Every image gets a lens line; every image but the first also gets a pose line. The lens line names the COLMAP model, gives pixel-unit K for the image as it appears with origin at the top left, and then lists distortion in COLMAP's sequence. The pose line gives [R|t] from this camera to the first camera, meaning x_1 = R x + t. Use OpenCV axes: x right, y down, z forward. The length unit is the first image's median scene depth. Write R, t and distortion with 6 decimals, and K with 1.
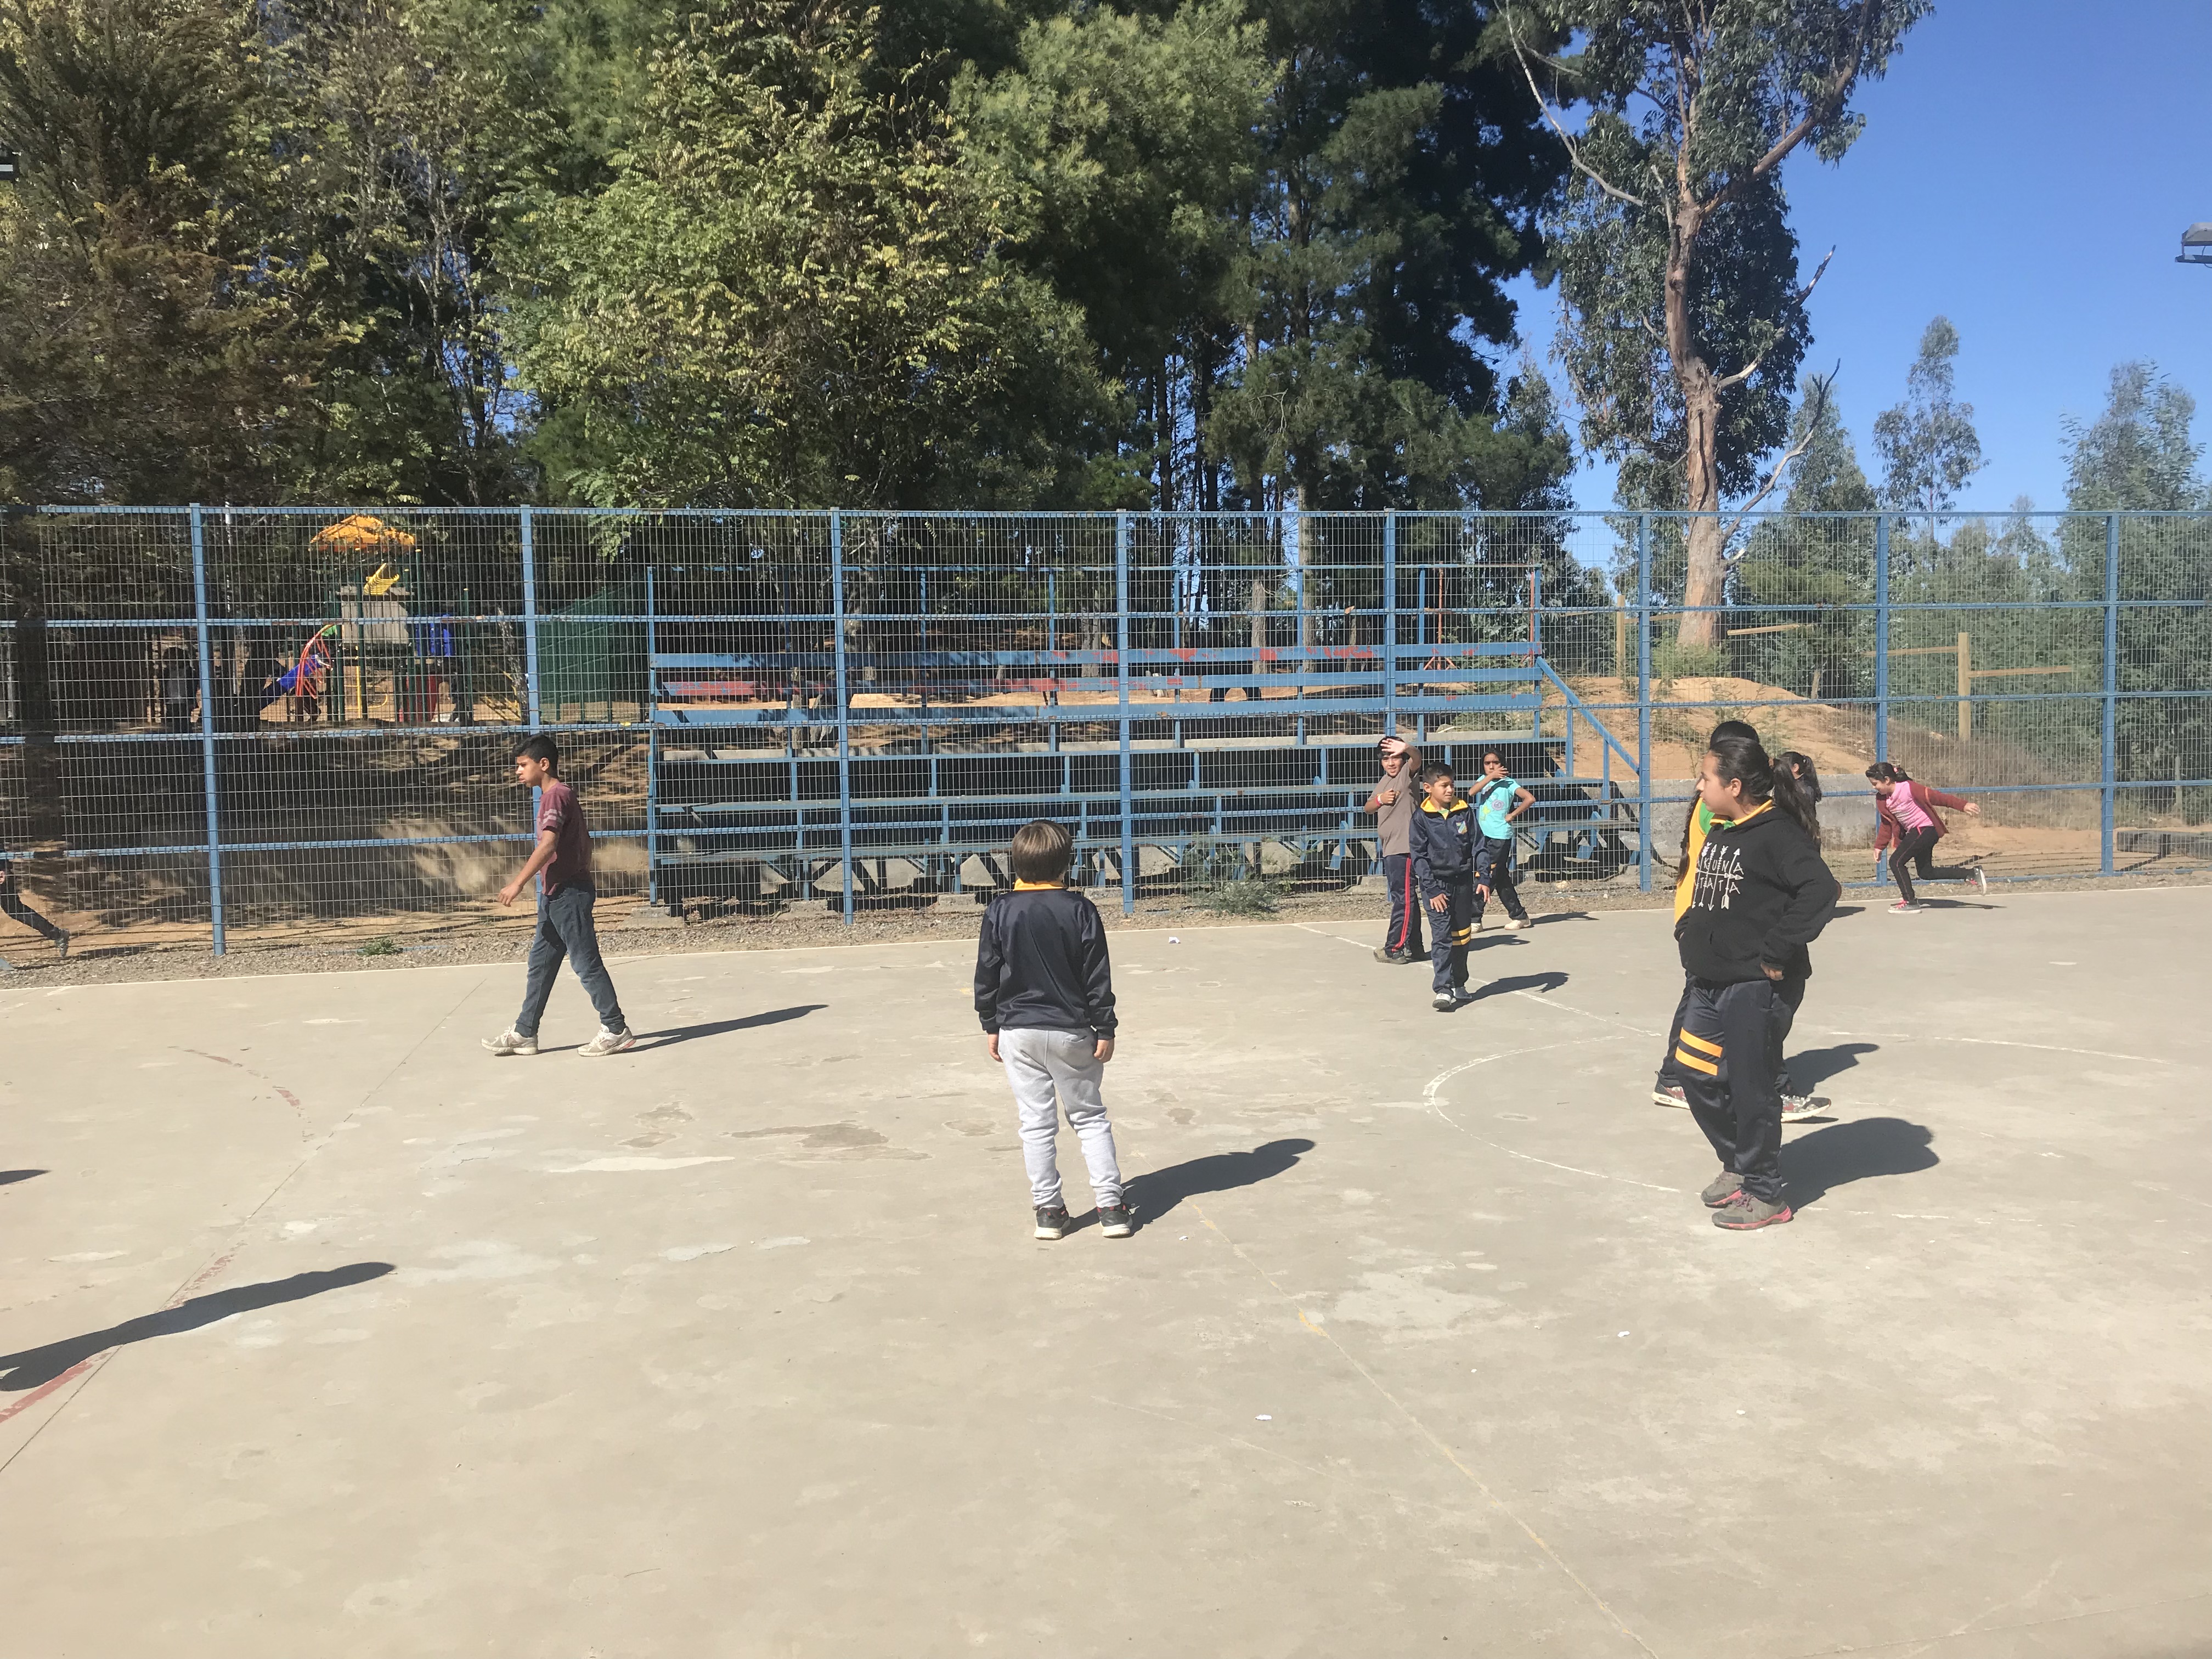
lens RADIAL K [[1780.2, 0, 1116.9], [0, 1780.2, 817.0], [0, 0, 1]] dist [0.007514, -0.011595]
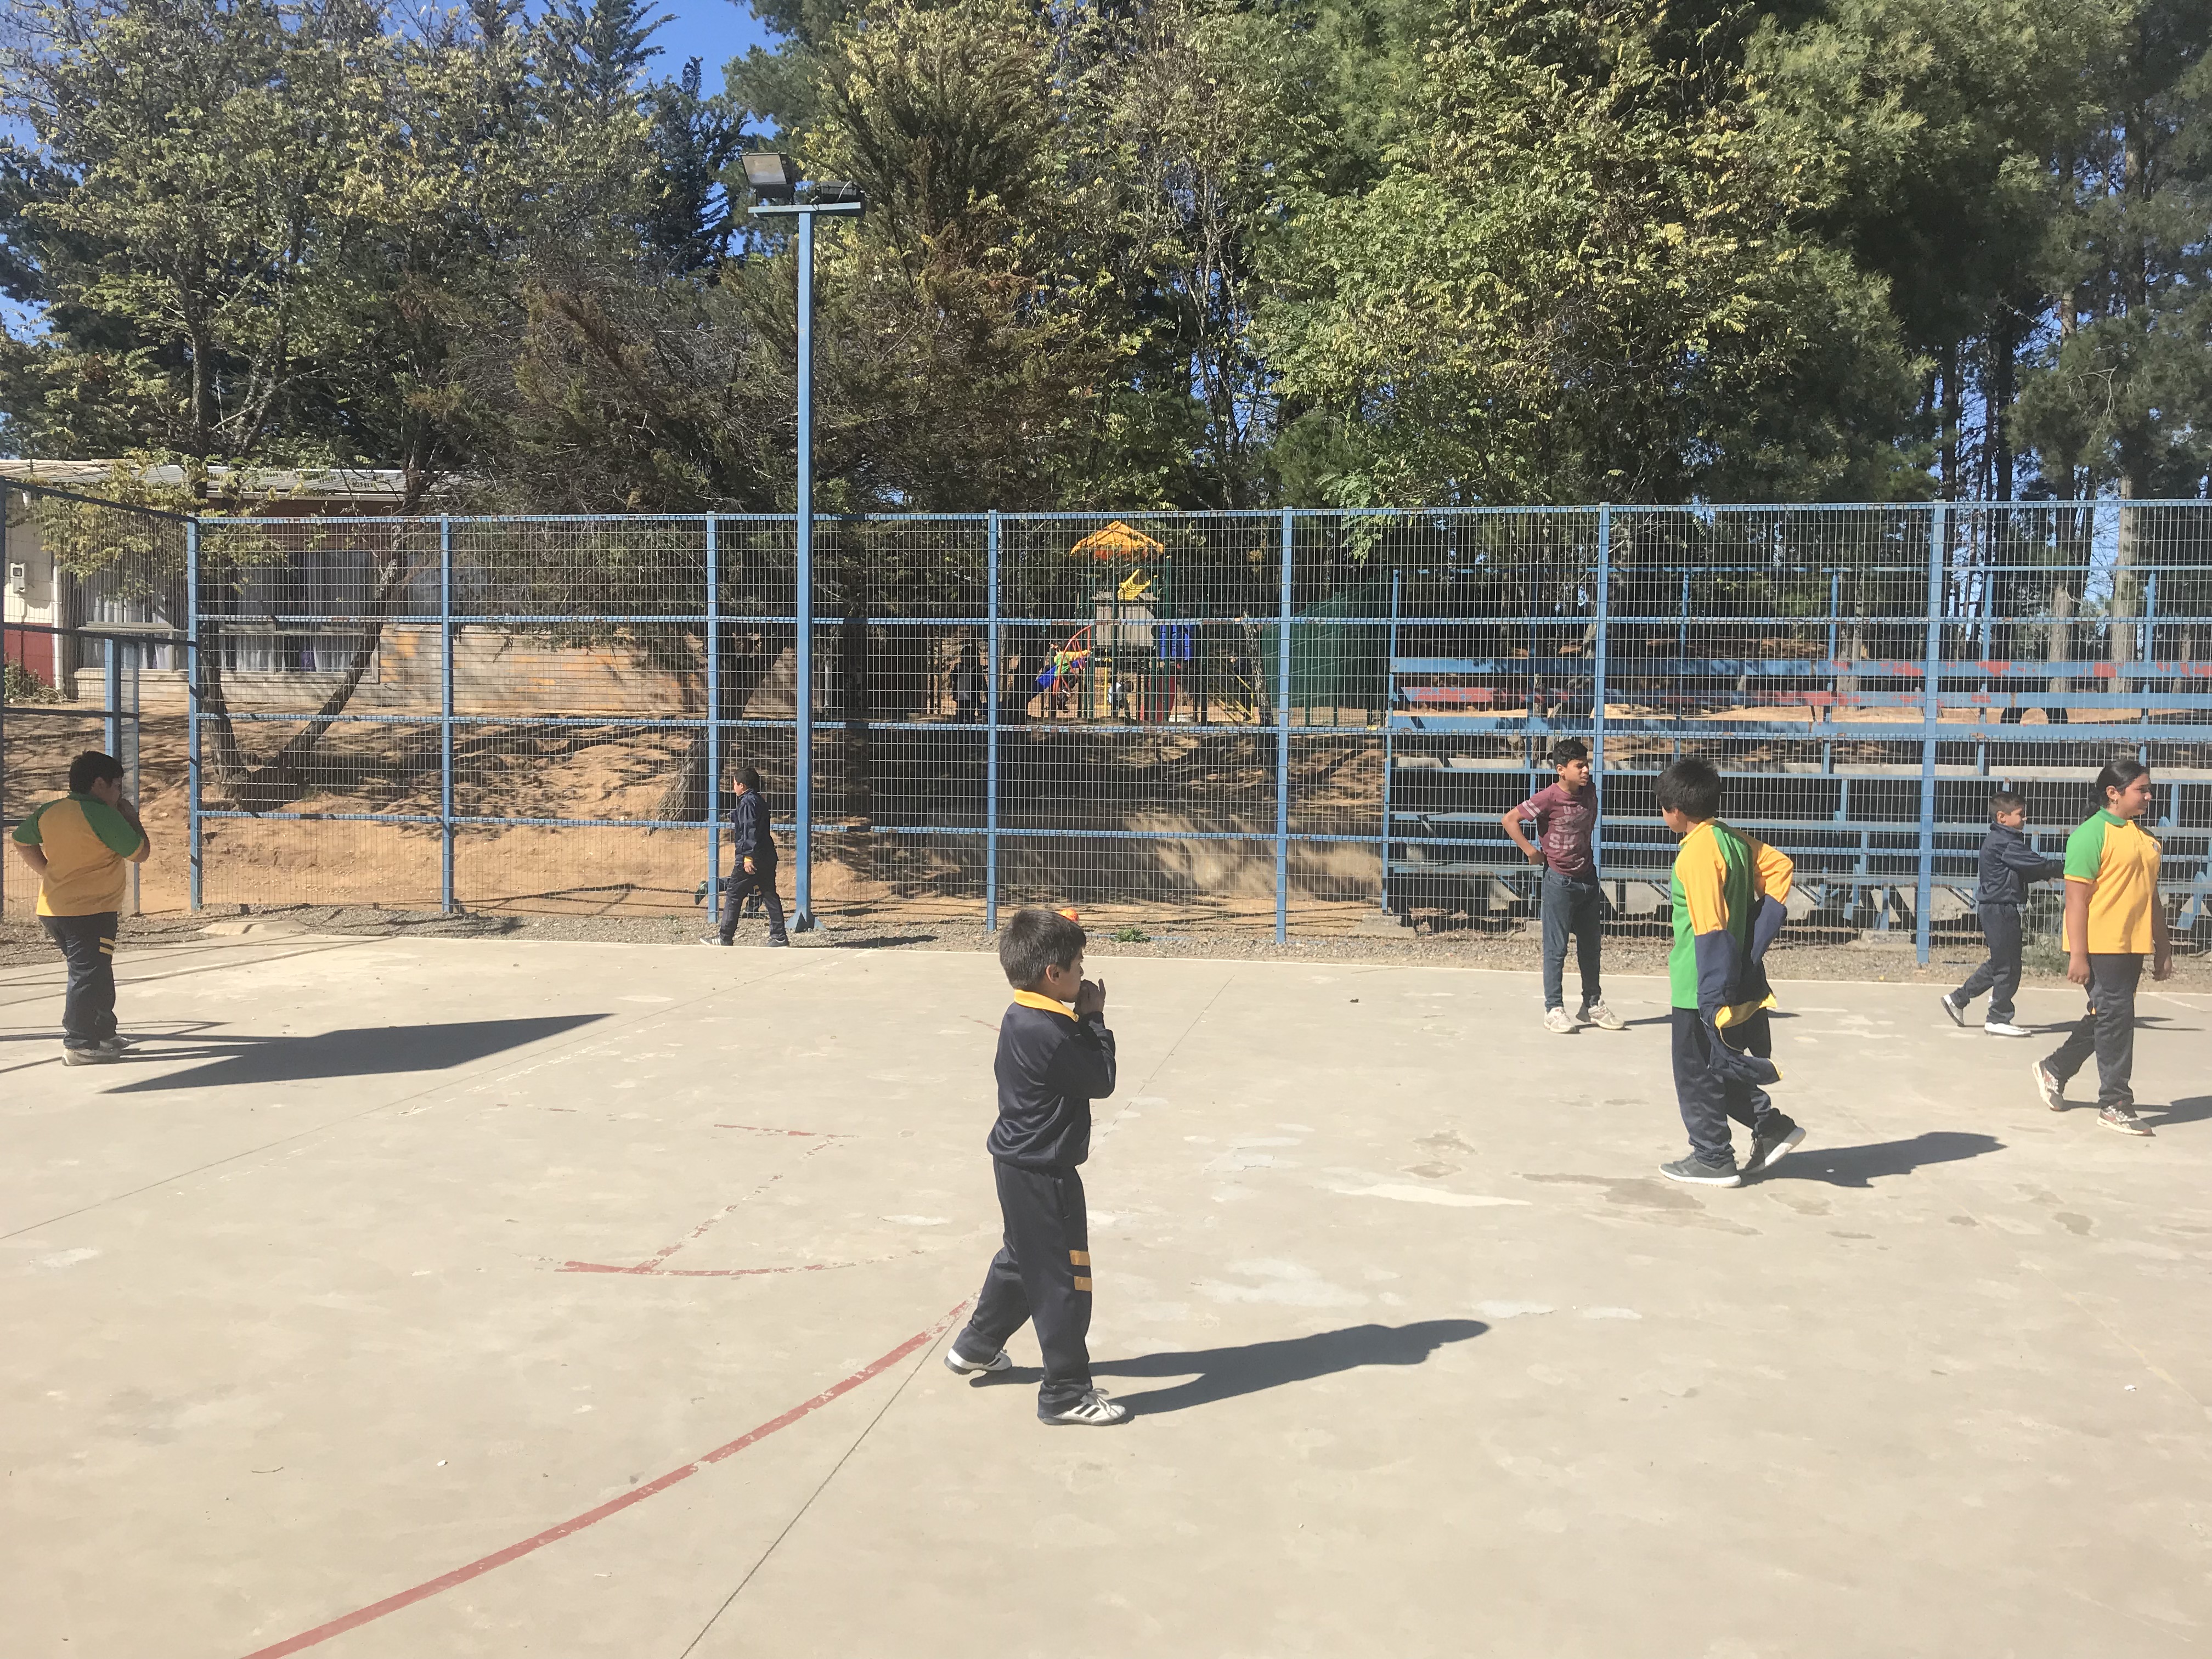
lens RADIAL K [[1802.7, 0, 1096.2], [0, 1802.7, 833.1], [0, 0, 1]] dist [0.010948, -0.039878]
pose [[0.921569, 0.054408, -0.384383, -0.025665], [-0.053437, 0.998484, 0.013215, 0.000558], [0.384519, 0.008362, 0.923079, 0.020025]]
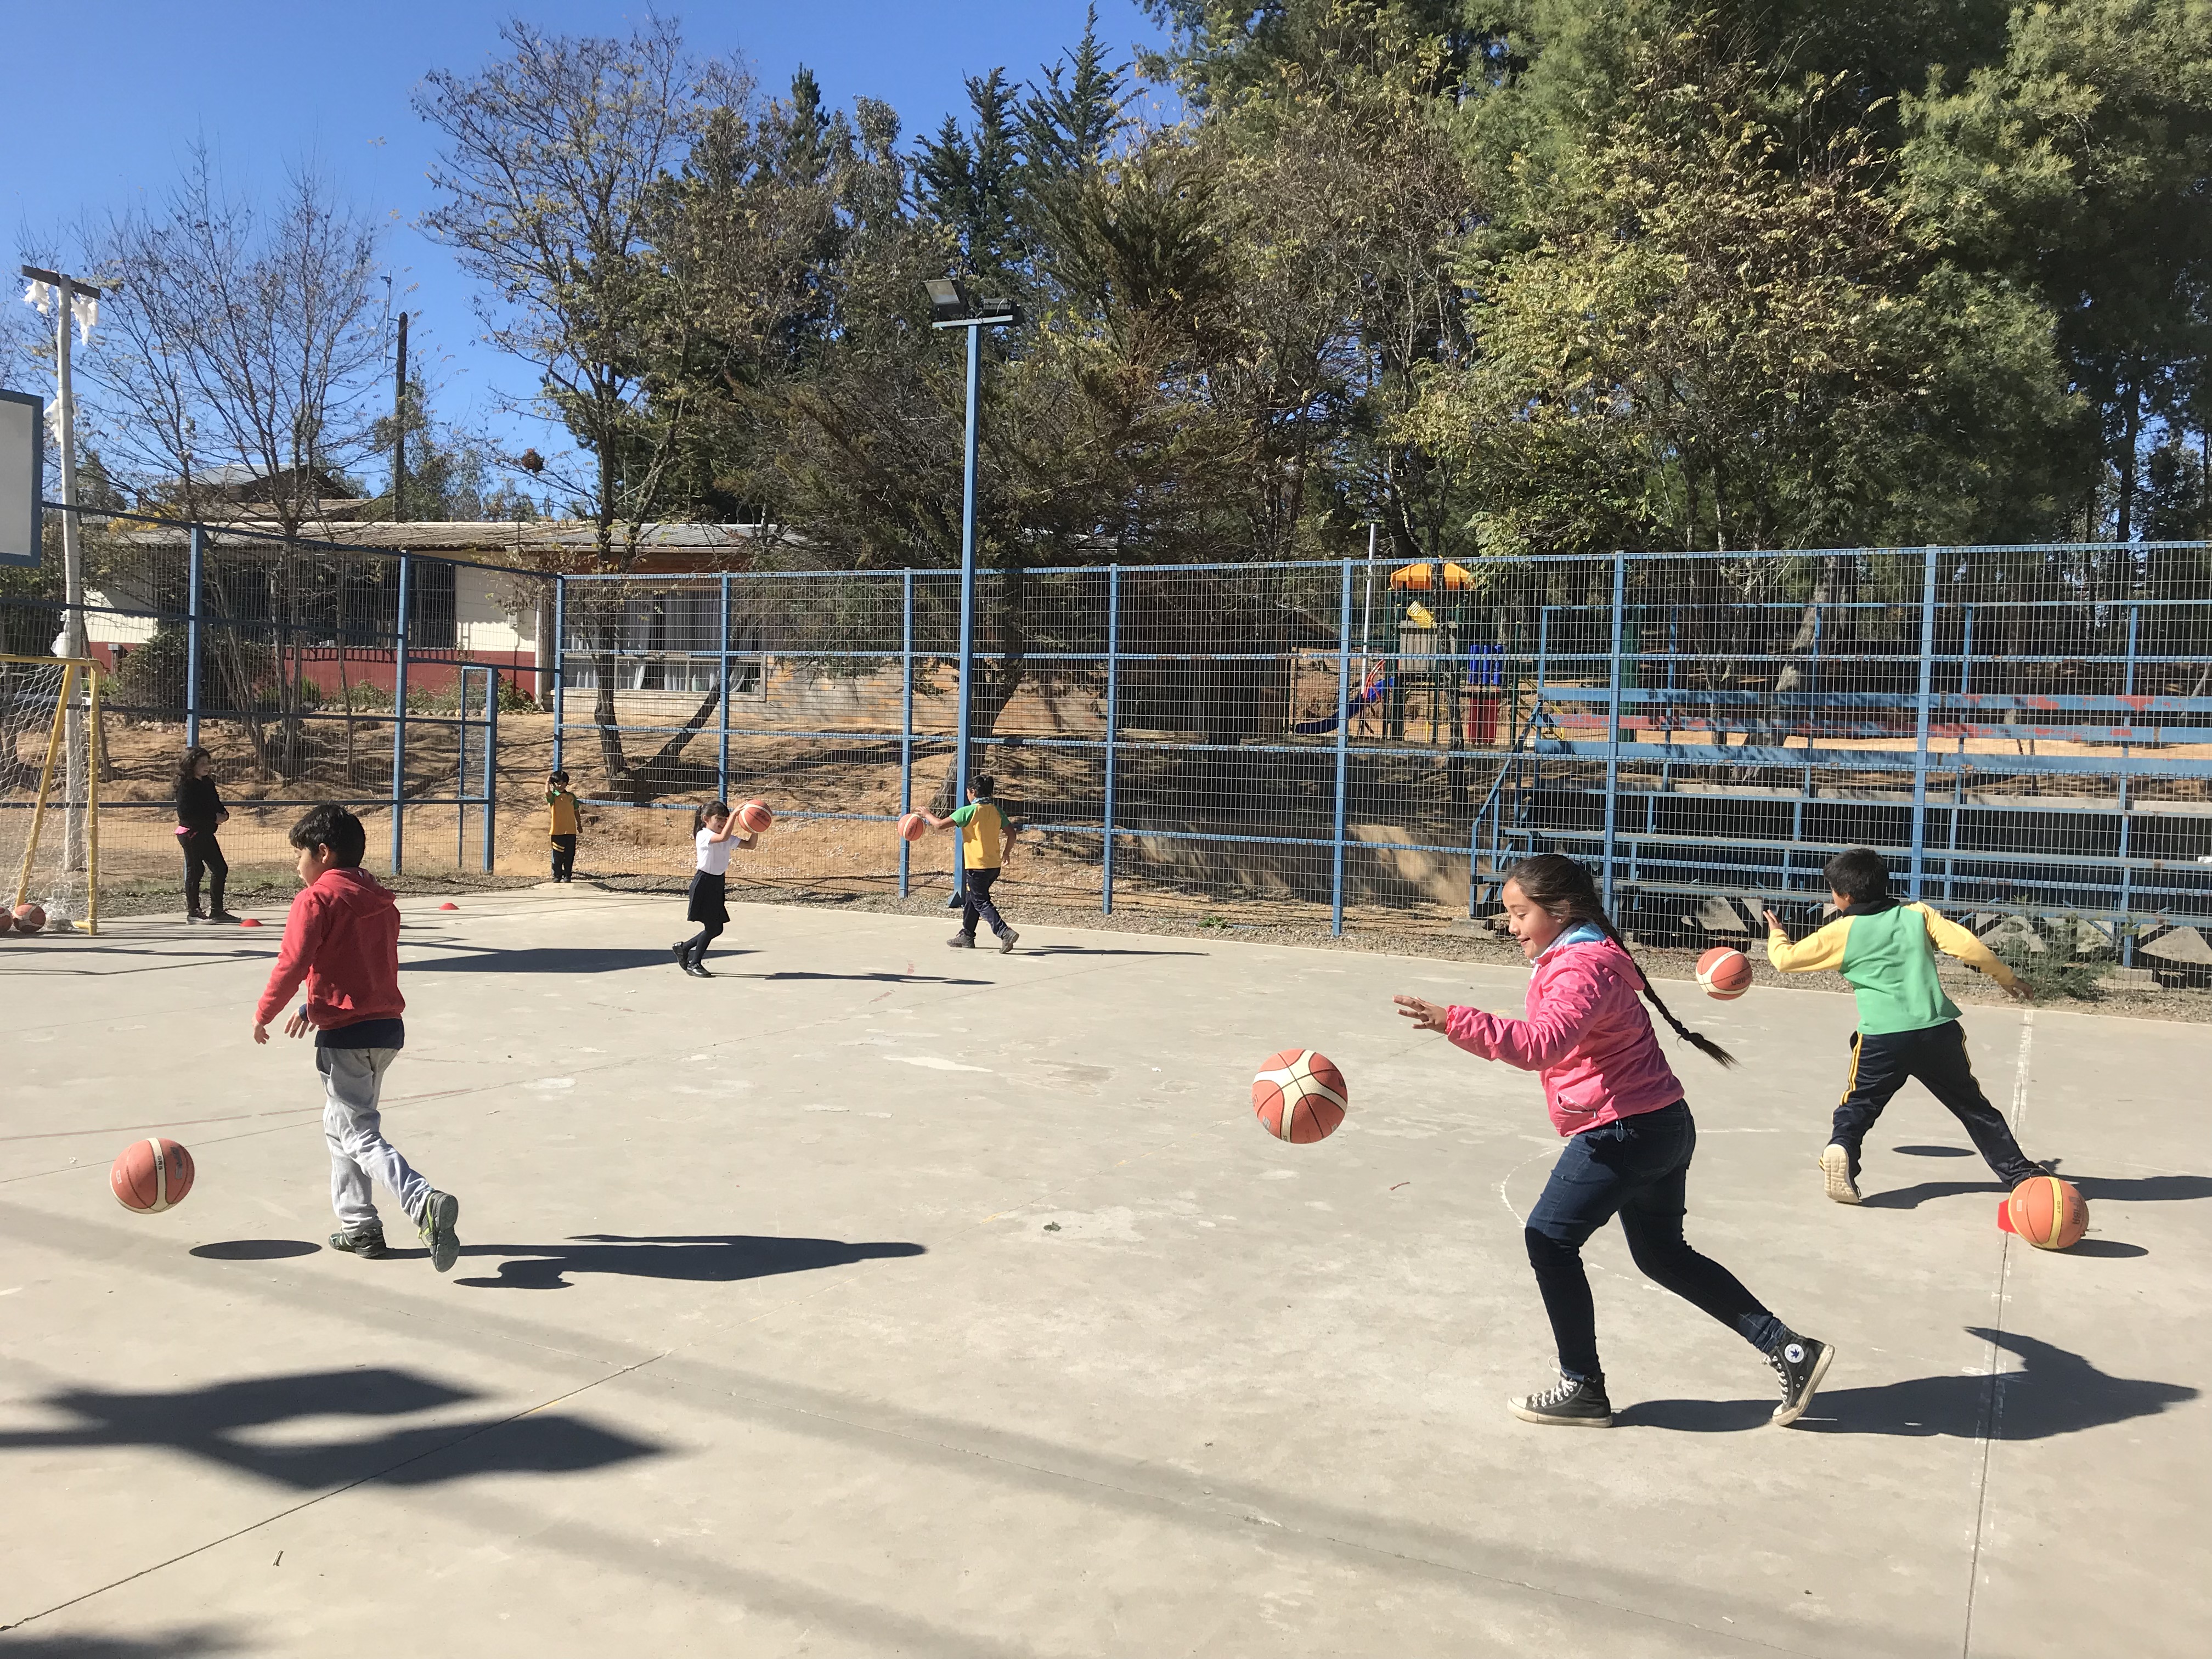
lens RADIAL K [[1783.5, 0, 1100.8], [0, 1783.5, 827.2], [0, 0, 1]] dist [0.008705, -0.009042]
pose [[0.772440, 0.073751, -0.630791, 0.223573], [-0.080521, 0.996592, 0.017917, -0.006515], [0.629963, 0.036952, 0.775746, 0.003963]]
